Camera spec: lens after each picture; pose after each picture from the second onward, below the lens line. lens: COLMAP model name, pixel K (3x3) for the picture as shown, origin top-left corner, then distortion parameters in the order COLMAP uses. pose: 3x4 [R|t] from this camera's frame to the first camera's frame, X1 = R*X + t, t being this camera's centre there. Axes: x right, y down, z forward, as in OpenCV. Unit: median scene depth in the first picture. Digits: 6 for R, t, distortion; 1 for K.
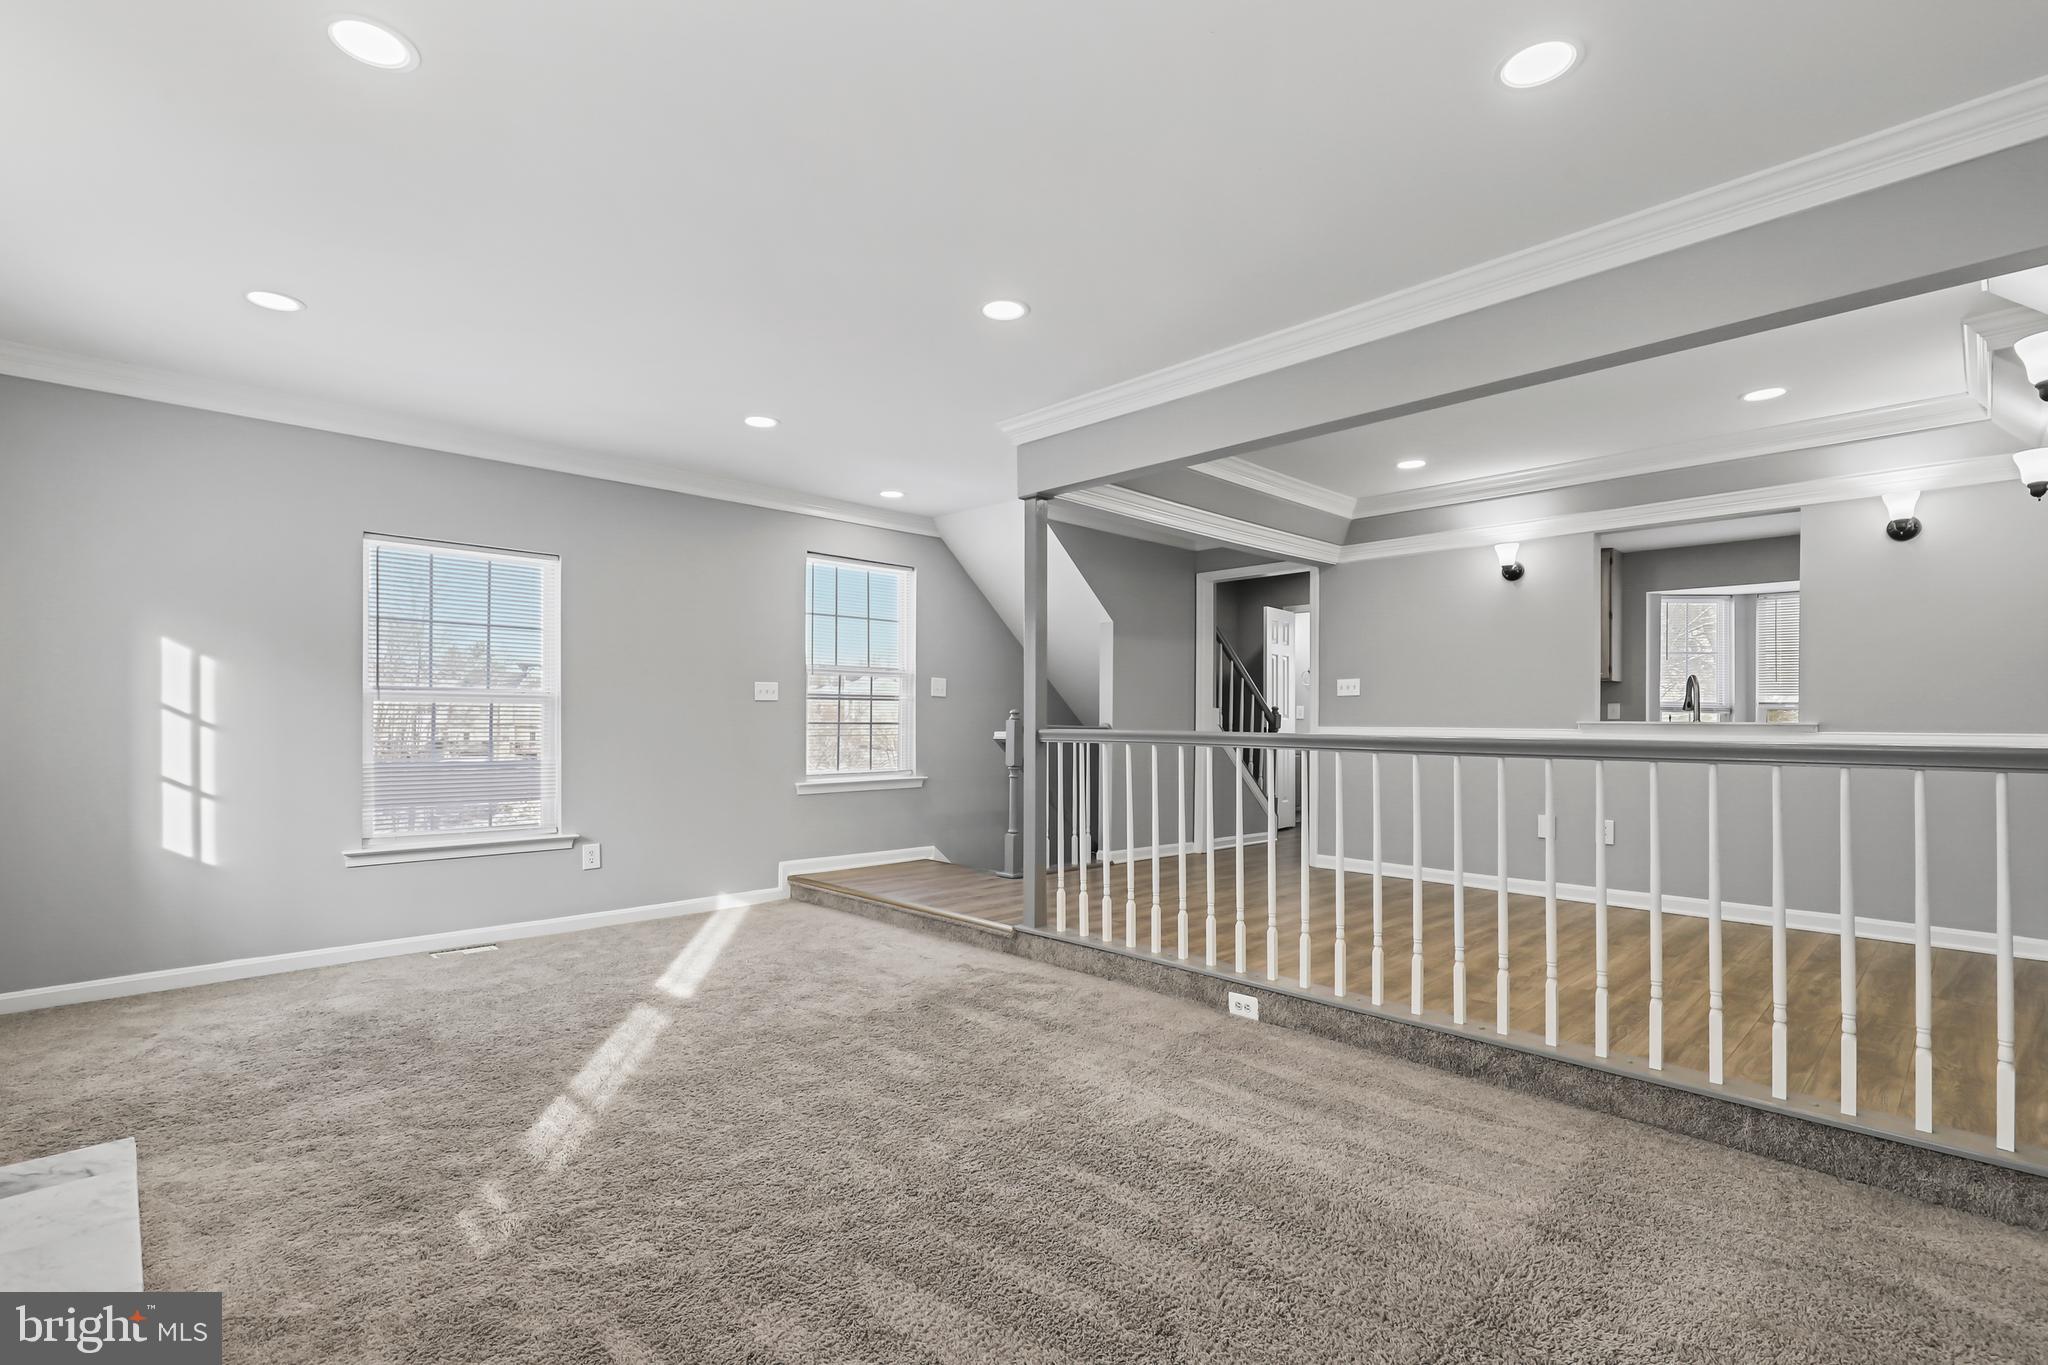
lens RADIAL K [[979.8, 0, 1018.2], [0, 979.8, 719.0], [0, 0, 1]] dist [0.027541, -0.000028]
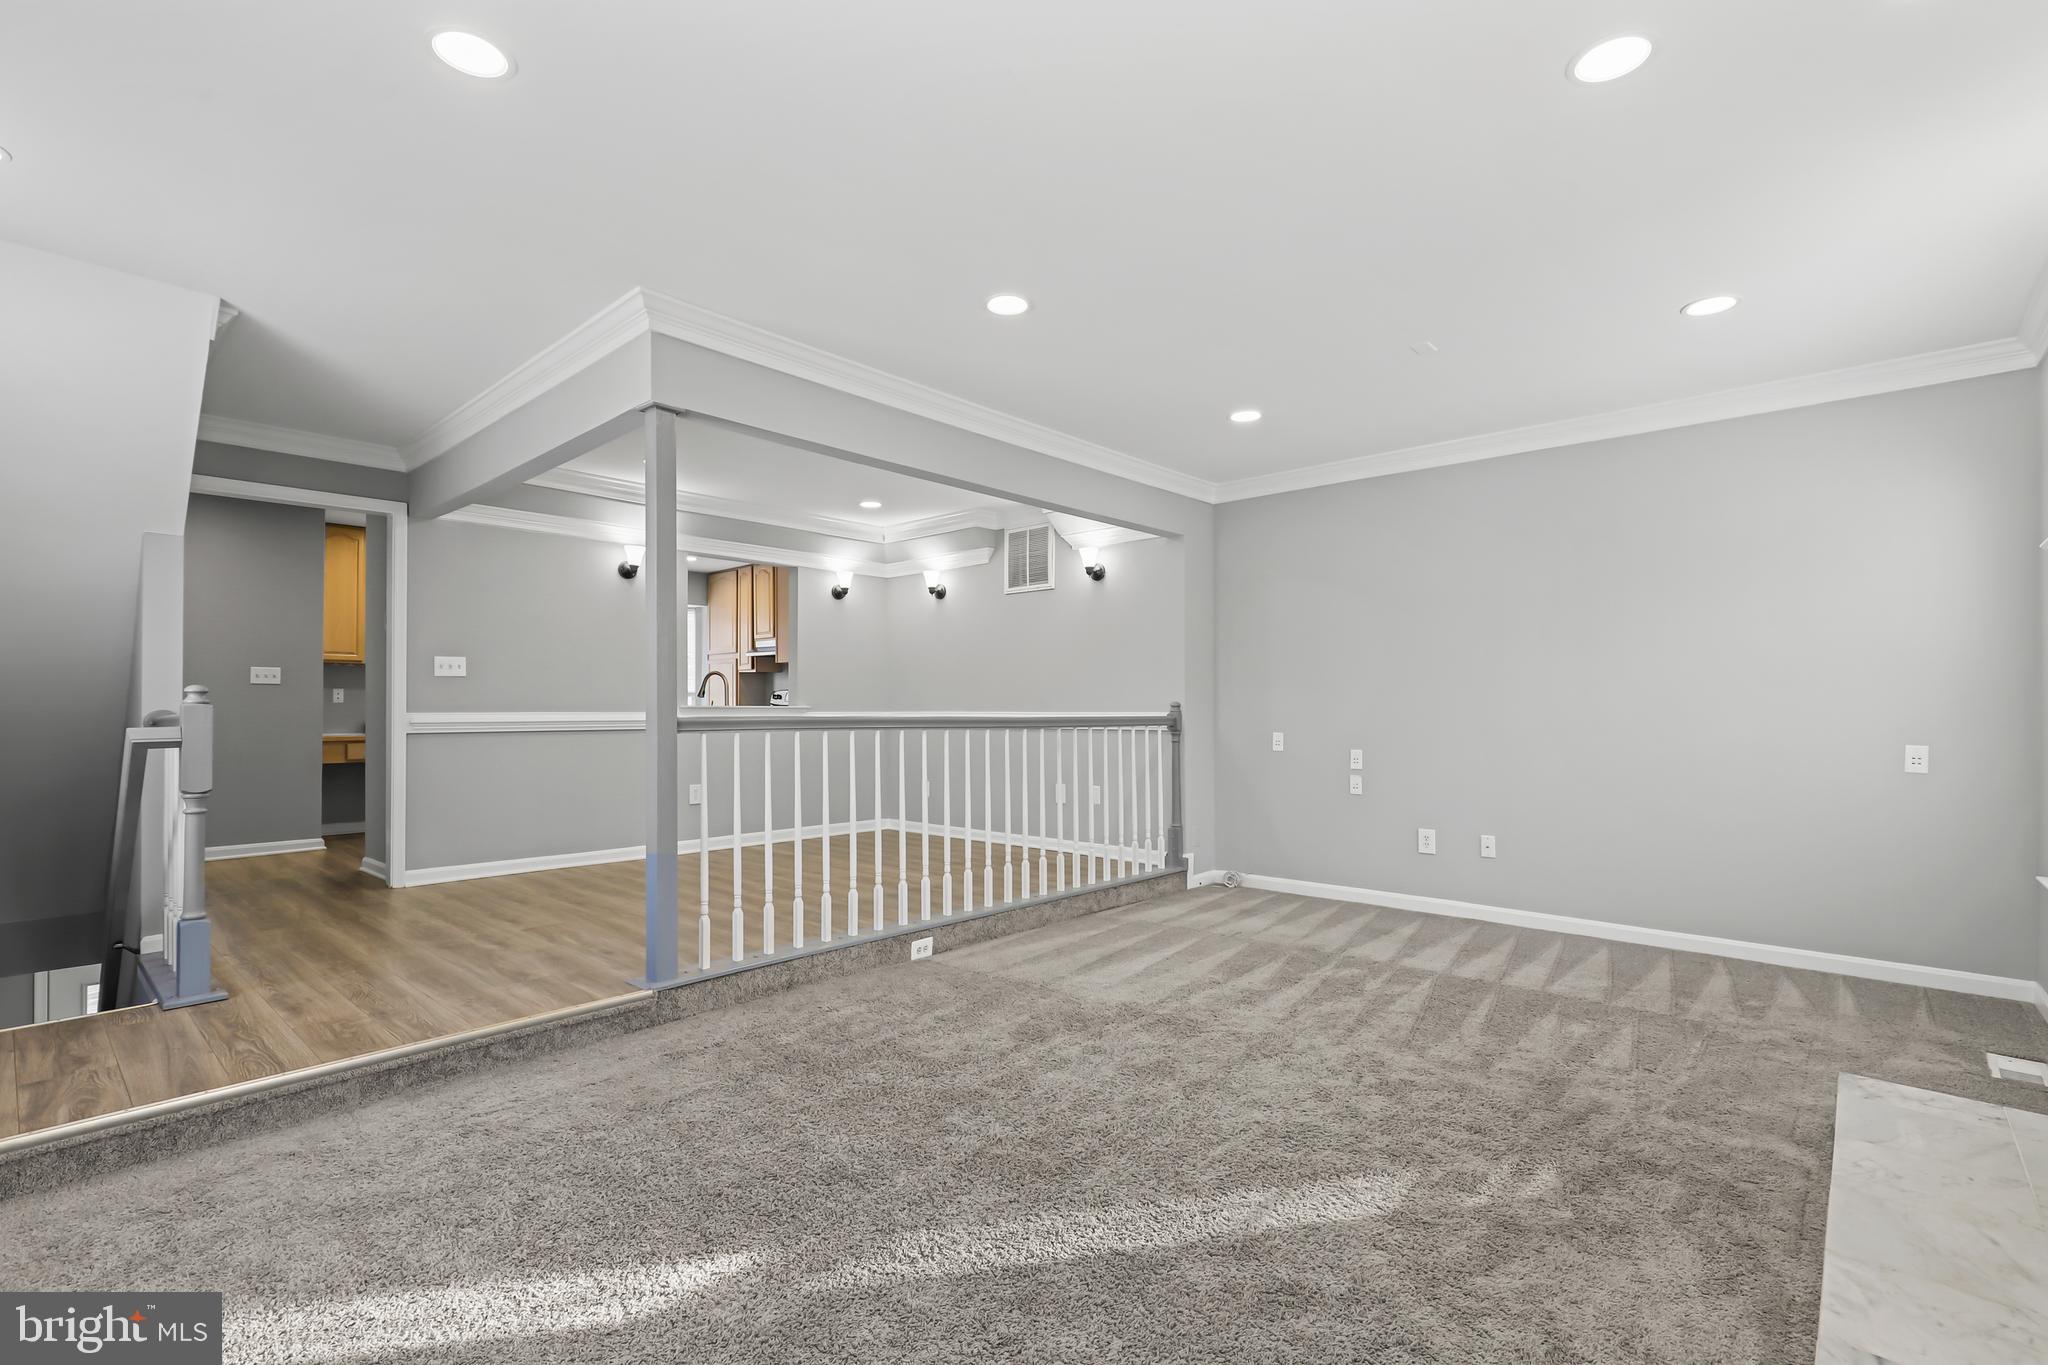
lens RADIAL K [[918.1, 0, 1024.0], [0, 918.1, 682.5], [0, 0, 1]] dist [0.000191, 0.000014]
pose [[-0.057973, 0.019016, 0.998137, -0.757098], [-0.000390, 0.999818, -0.019071, -0.004098], [-0.998318, -0.001495, -0.057955, 0.814025]]
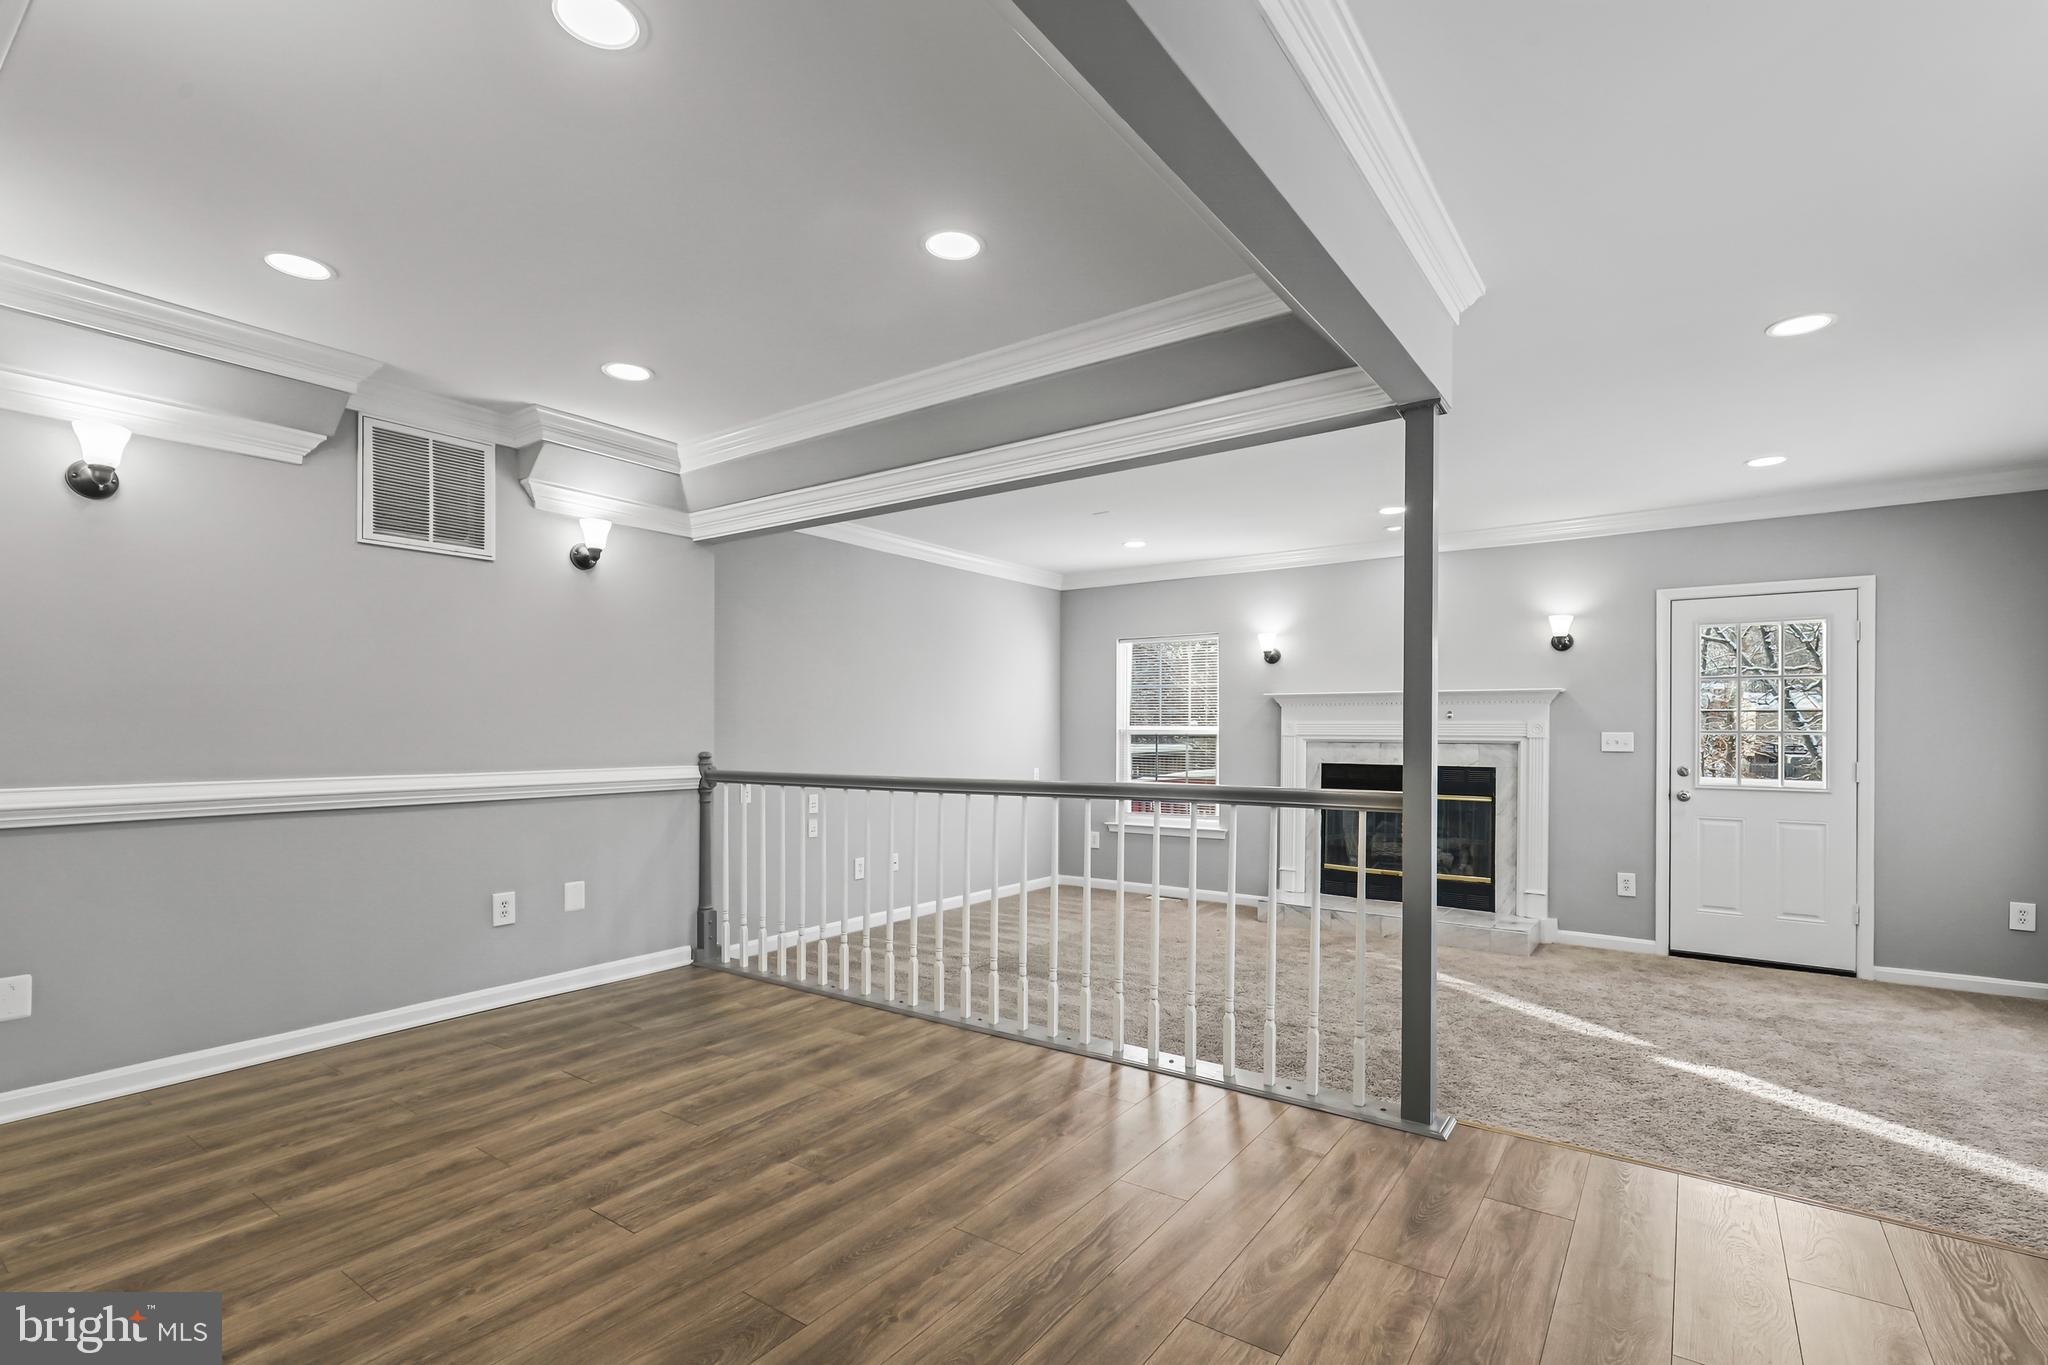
lens RADIAL K [[941.8, 0, 1001.0], [0, 941.8, 721.3], [0, 0, 1]] dist [0.003167, 0.000205]
pose [[-0.988077, -0.009625, -0.153658, 0.385360], [-0.008199, 0.999917, -0.009906, -0.027653], [0.153740, -0.008528, -0.988074, 1.641693]]
